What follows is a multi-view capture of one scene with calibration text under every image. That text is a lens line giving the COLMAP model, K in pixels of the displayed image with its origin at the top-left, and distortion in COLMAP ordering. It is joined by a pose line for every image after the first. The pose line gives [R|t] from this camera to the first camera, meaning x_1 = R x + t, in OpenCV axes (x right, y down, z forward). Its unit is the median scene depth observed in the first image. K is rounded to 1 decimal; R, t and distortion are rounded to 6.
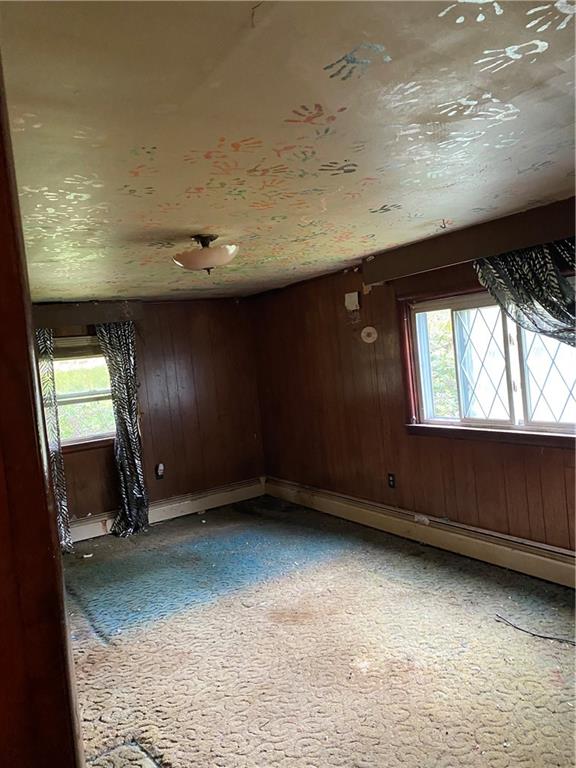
lens RADIAL K [[584.6, 0, 285.7], [0, 584.6, 379.1], [0, 0, 1]] dist [0.042528, -0.055601]
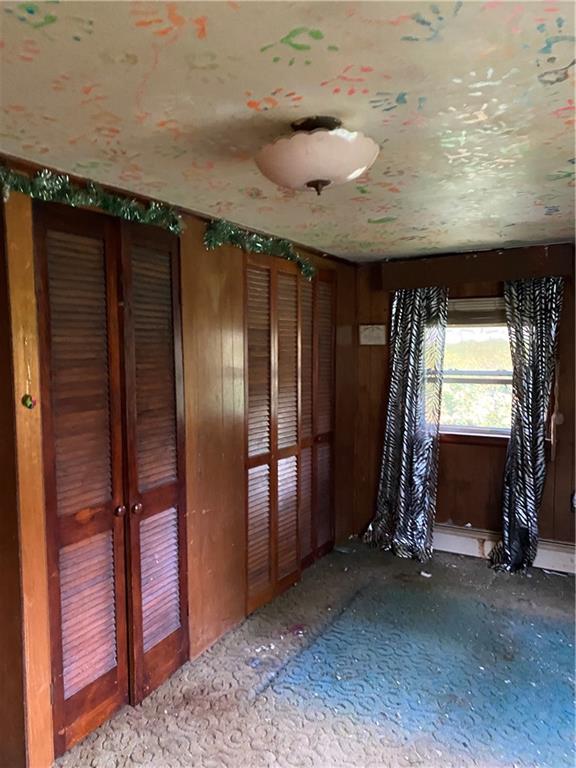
lens RADIAL K [[584.6, 0, 285.7], [0, 584.6, 379.1], [0, 0, 1]] dist [0.042528, -0.055601]
pose [[0.474226, 0.148671, -0.867760, 0.211496], [-0.081864, 0.988815, 0.124673, -0.042797], [0.876589, 0.011915, 0.481093, 0.415459]]
